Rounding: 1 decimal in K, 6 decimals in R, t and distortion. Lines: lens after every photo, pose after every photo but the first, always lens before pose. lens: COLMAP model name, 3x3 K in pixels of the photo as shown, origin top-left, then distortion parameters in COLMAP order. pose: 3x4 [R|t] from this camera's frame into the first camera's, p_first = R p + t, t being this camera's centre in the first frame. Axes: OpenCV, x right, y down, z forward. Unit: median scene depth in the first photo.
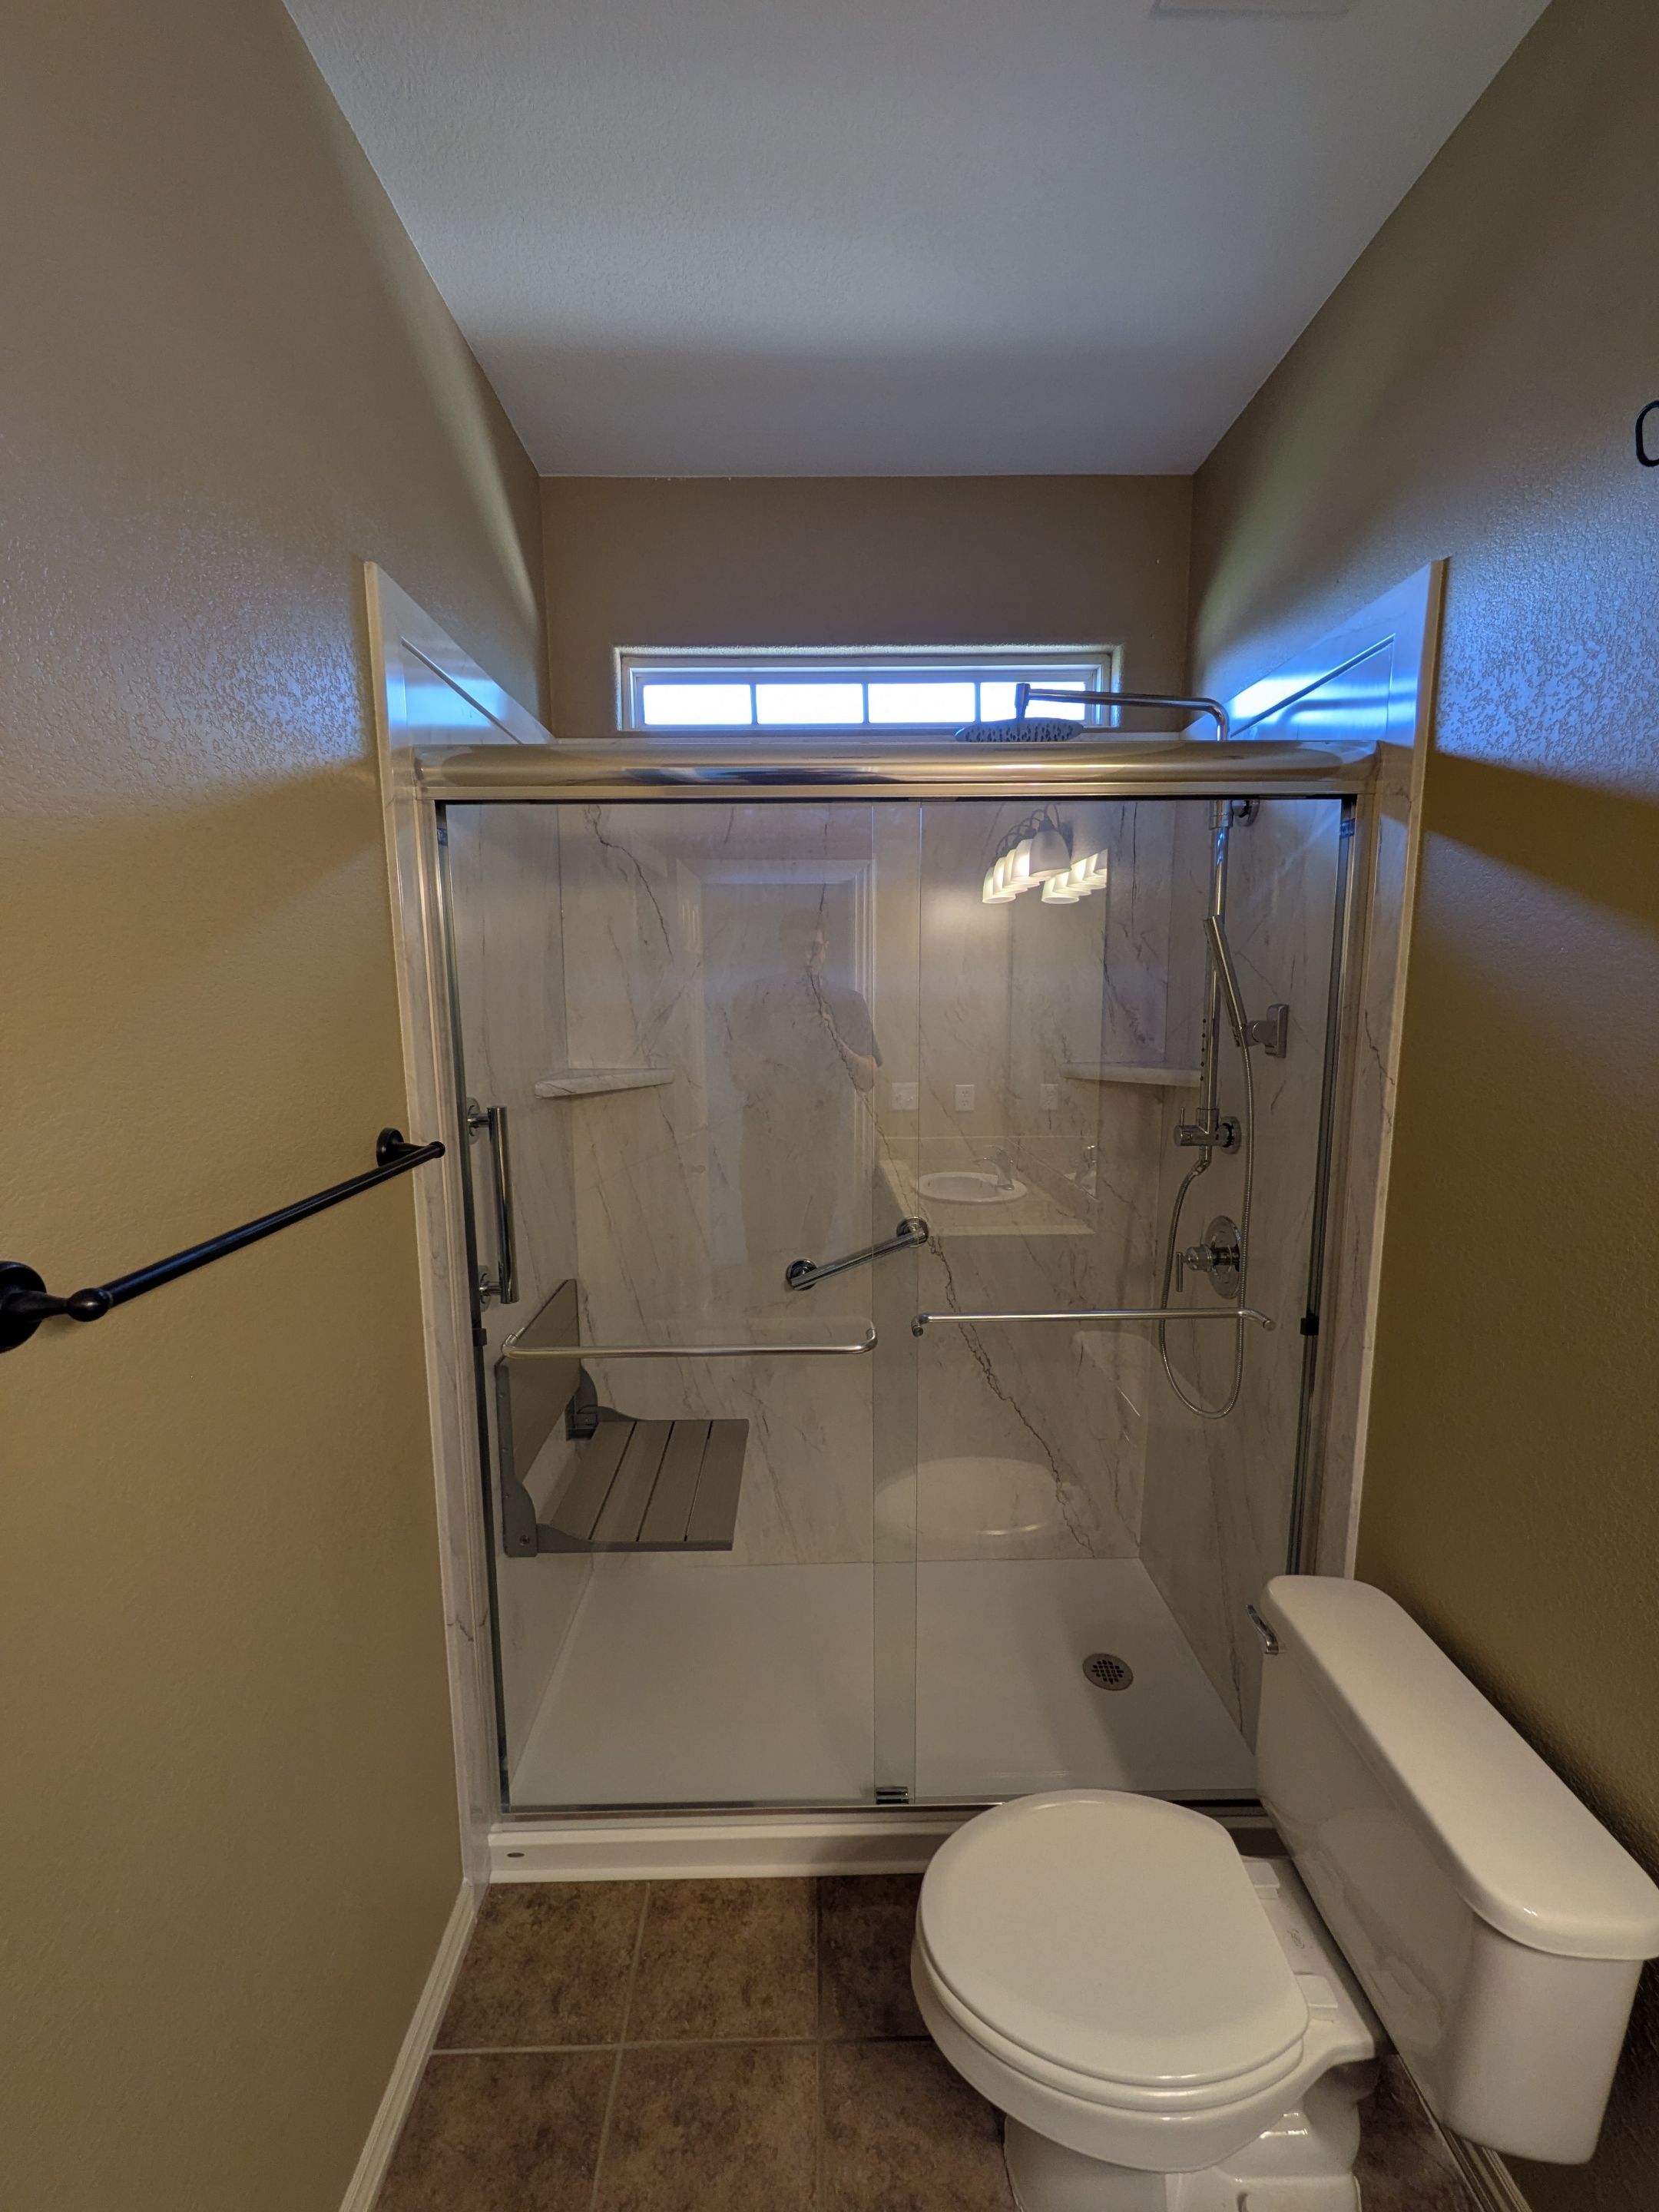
lens RADIAL K [[886.5, 0, 821.4], [0, 886.5, 1106.9], [0, 0, 1]] dist [-0.001973, -0.000703]
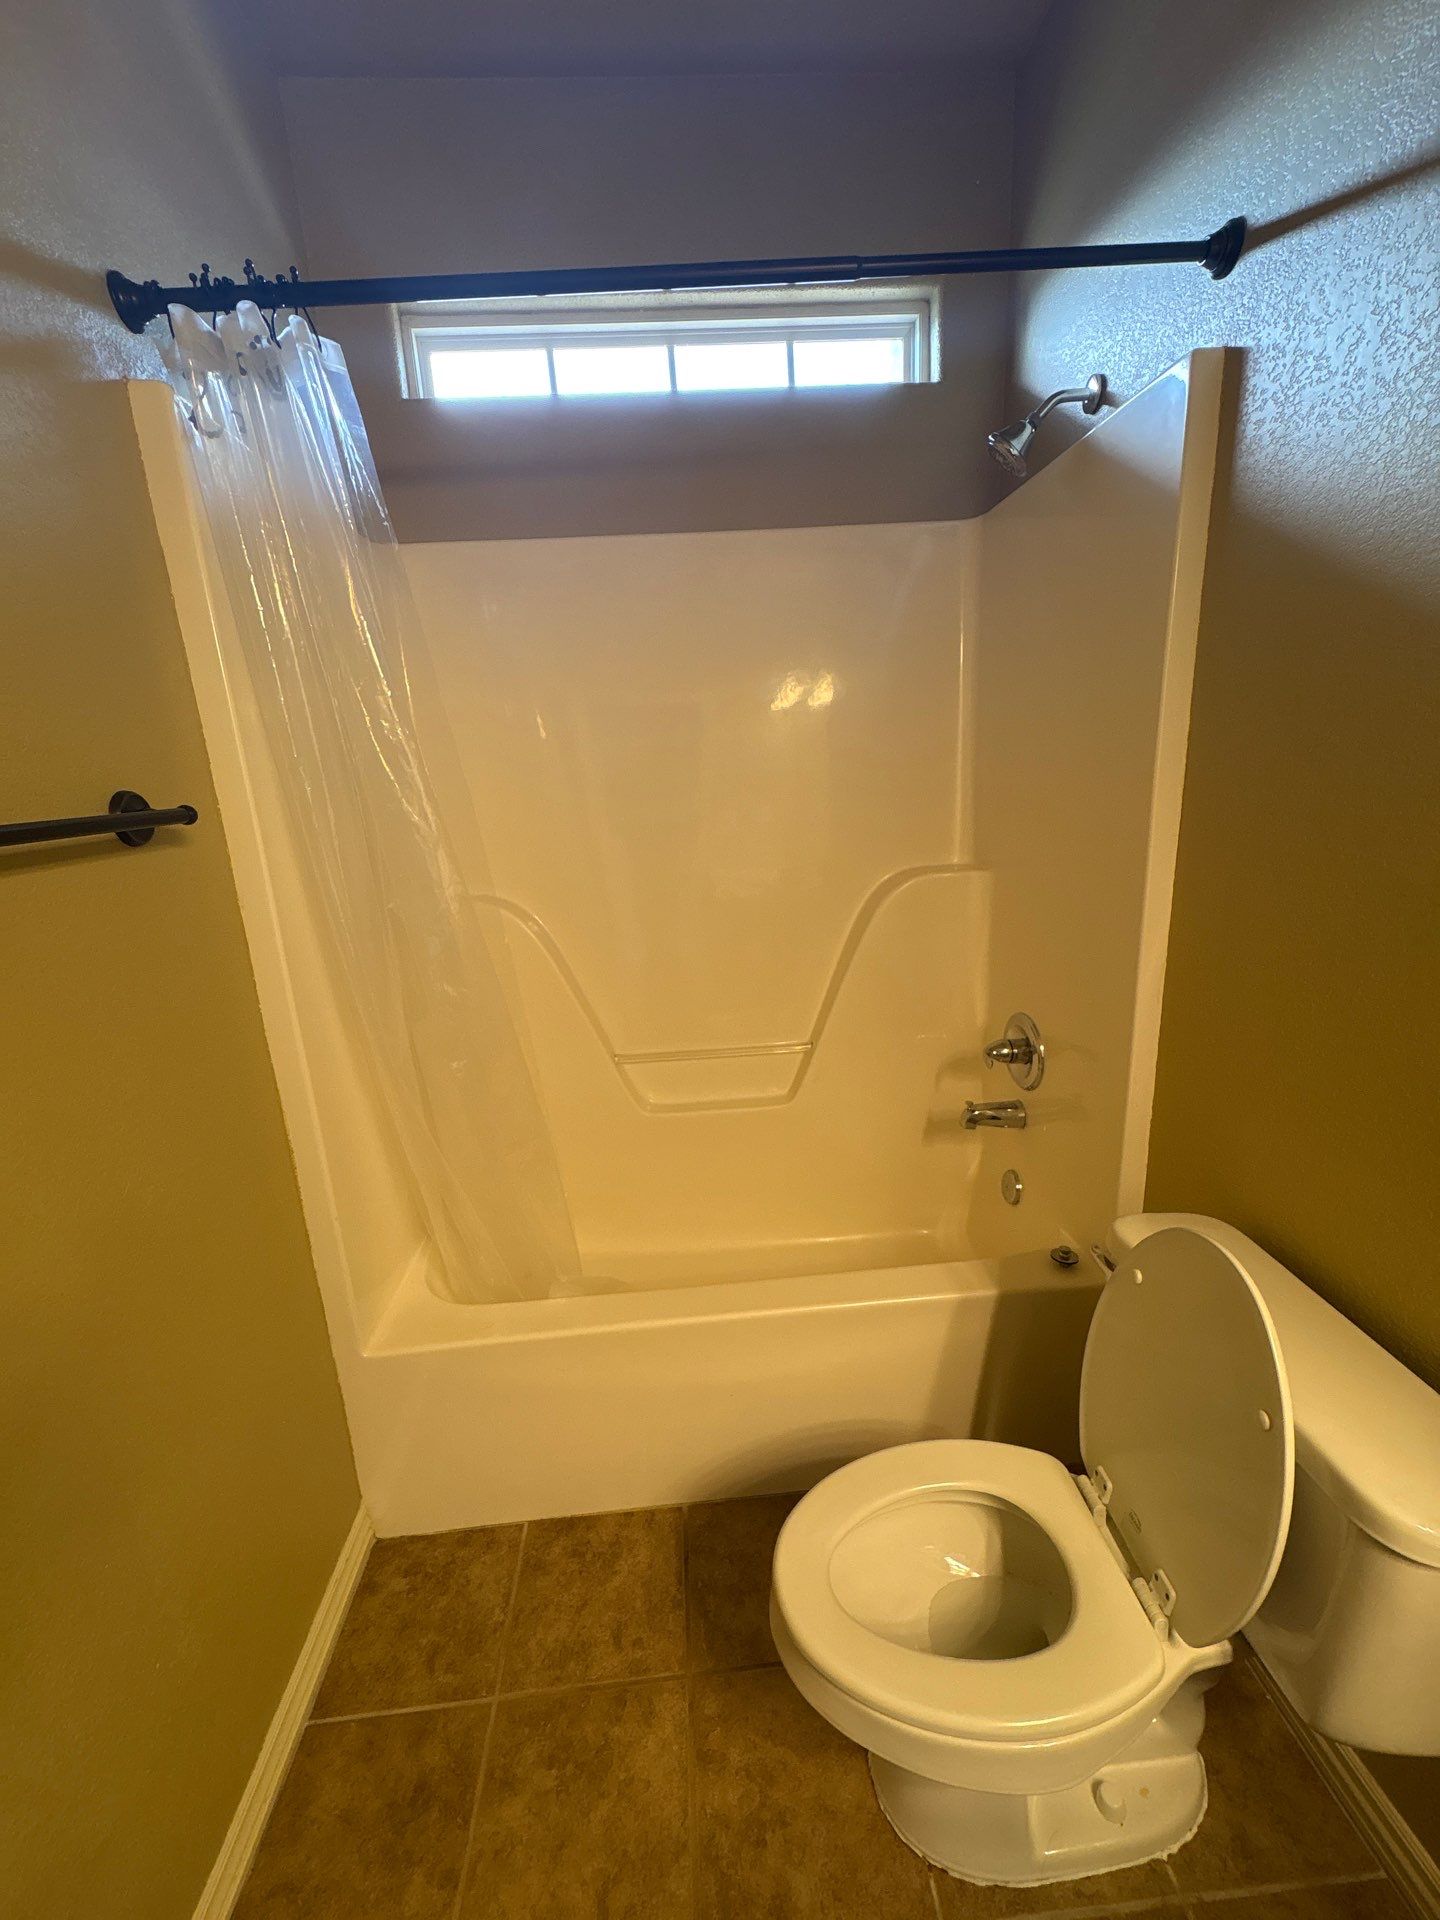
lens RADIAL K [[763.1, 0, 720.0], [0, 763.1, 960.0], [0, 0, 1]] dist [-0.001468, -0.000818]
pose [[0.997370, -0.059681, 0.041128, 0.044495], [0.054765, 0.992227, 0.111744, 0.117699], [-0.047477, -0.109198, 0.992886, 0.188207]]
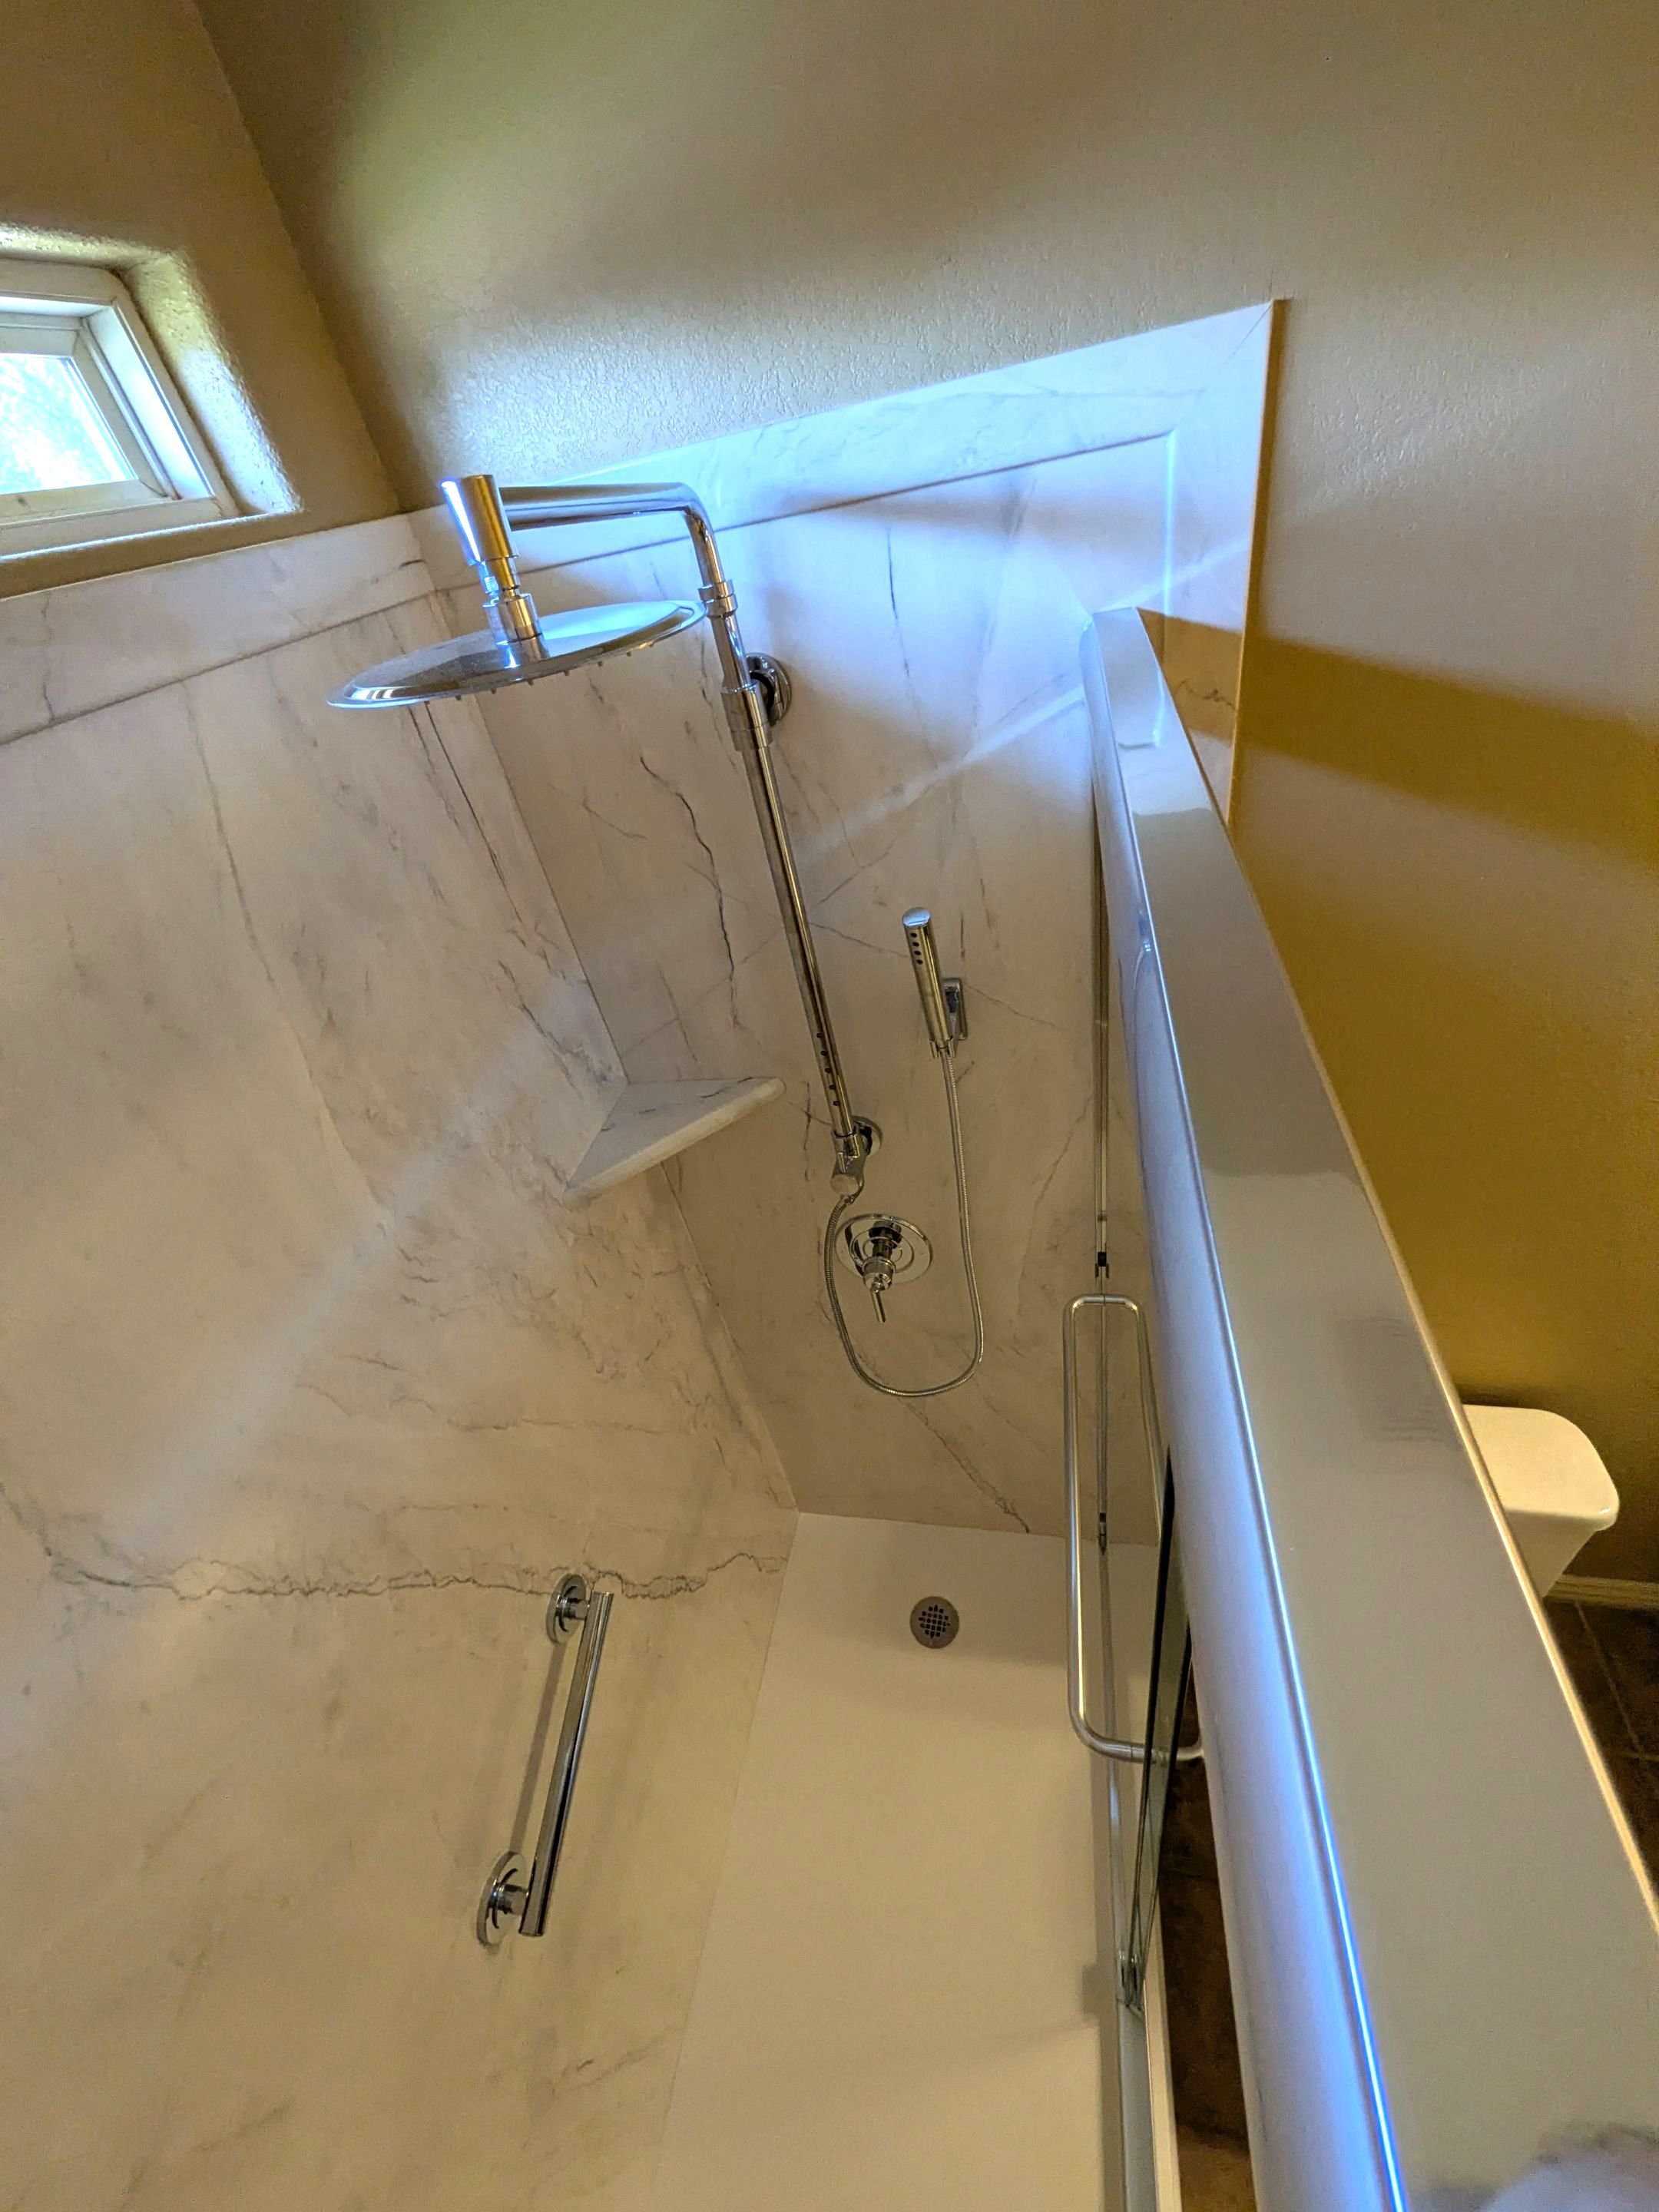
lens RADIAL K [[879.2, 0, 829.5], [0, 879.2, 1106.0], [0, 0, 1]] dist [-0.001468, -0.000818]
pose [[0.206960, -0.611480, 0.763714, -0.132385], [0.316760, 0.780449, 0.539039, -0.521544], [-0.925652, 0.130354, 0.355214, 0.975556]]
